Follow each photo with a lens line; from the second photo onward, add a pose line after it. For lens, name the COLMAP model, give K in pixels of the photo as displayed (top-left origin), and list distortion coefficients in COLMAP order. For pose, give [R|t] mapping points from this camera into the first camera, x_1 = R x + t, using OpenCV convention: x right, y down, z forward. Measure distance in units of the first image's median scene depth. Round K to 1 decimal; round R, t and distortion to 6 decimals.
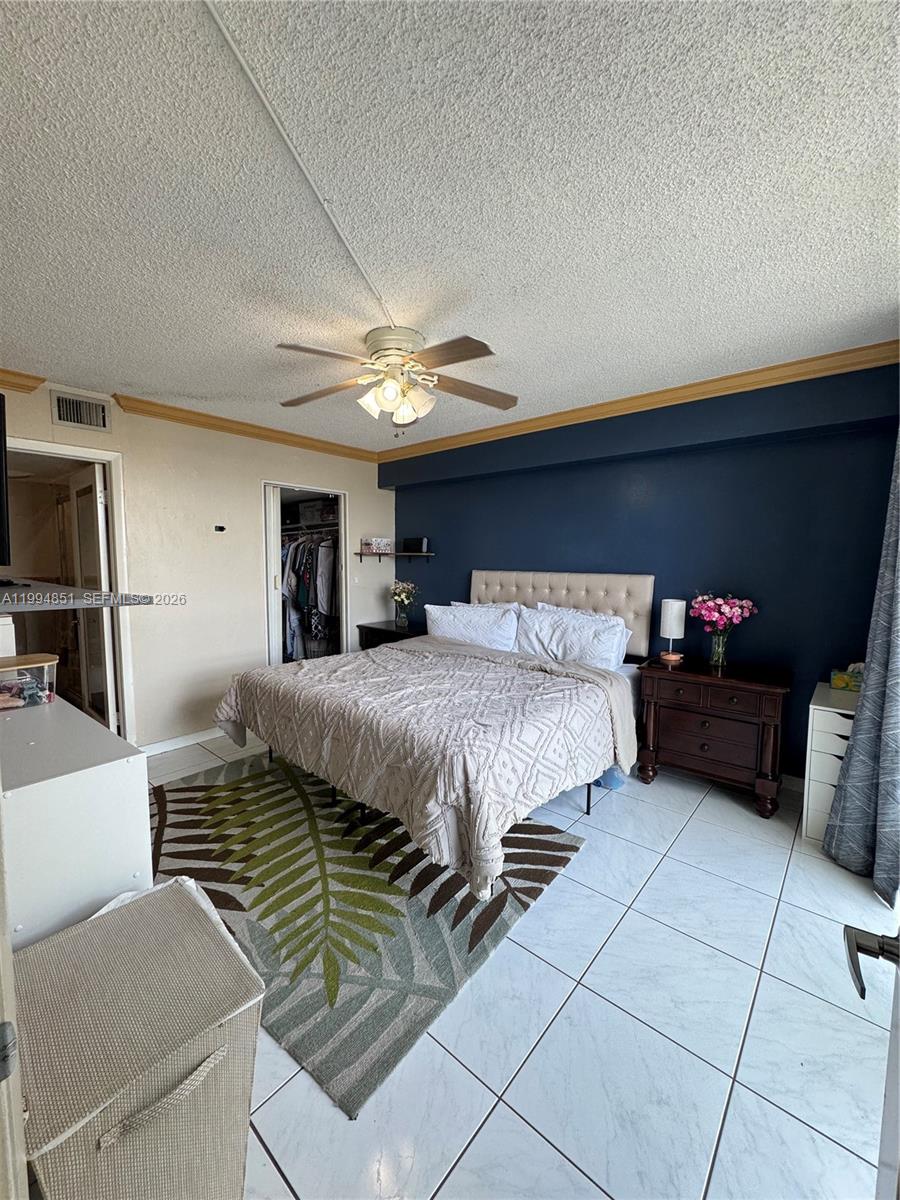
lens RADIAL K [[478.7, 0, 448.7], [0, 478.7, 600.6], [0, 0, 1]] dist [0.000446, 0.000046]
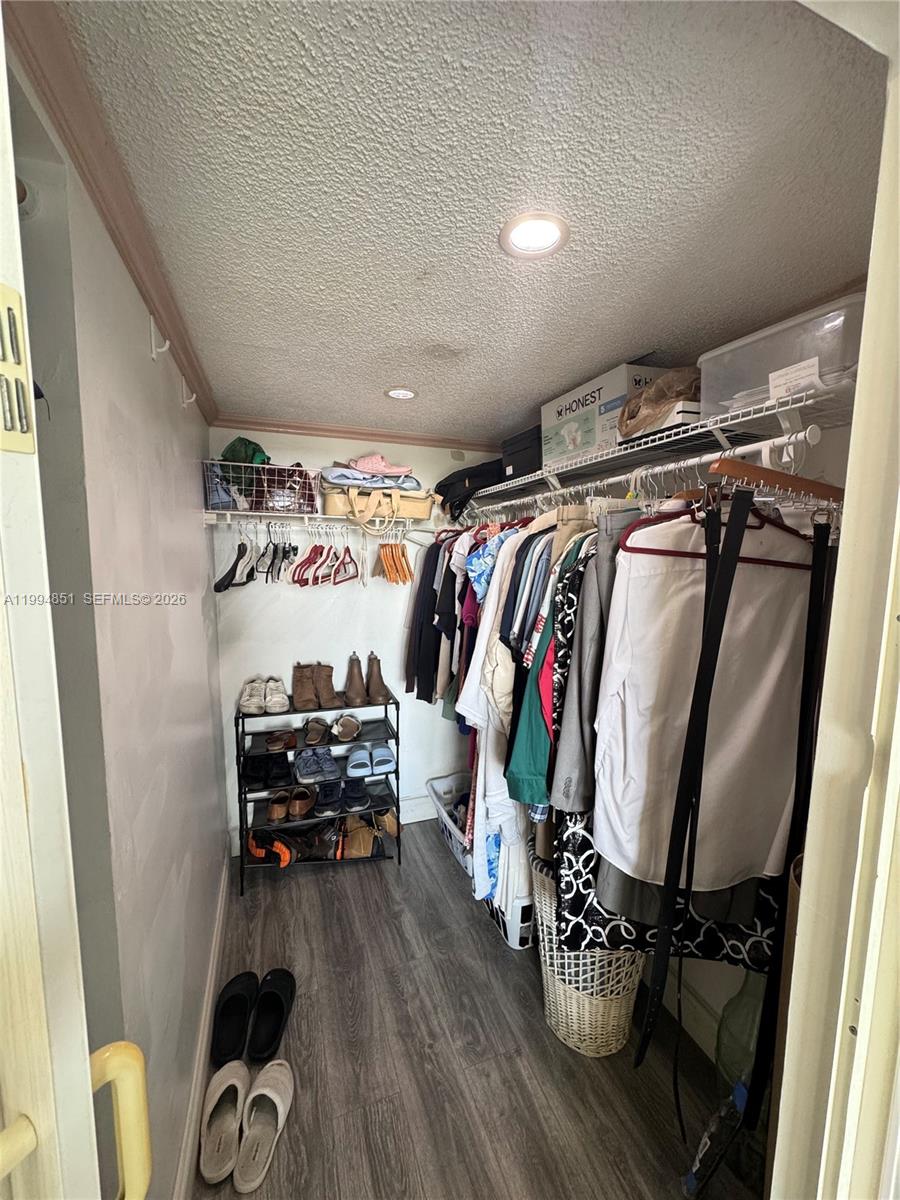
lens RADIAL K [[478.7, 0, 449.9], [0, 478.7, 600.2], [0, 0, 1]] dist [0.000446, 0.000046]
pose [[0.875427, 0.064839, -0.478982, -0.219530], [-0.048340, 0.997738, 0.046714, -0.092421], [0.480928, -0.017741, 0.876581, 0.735667]]
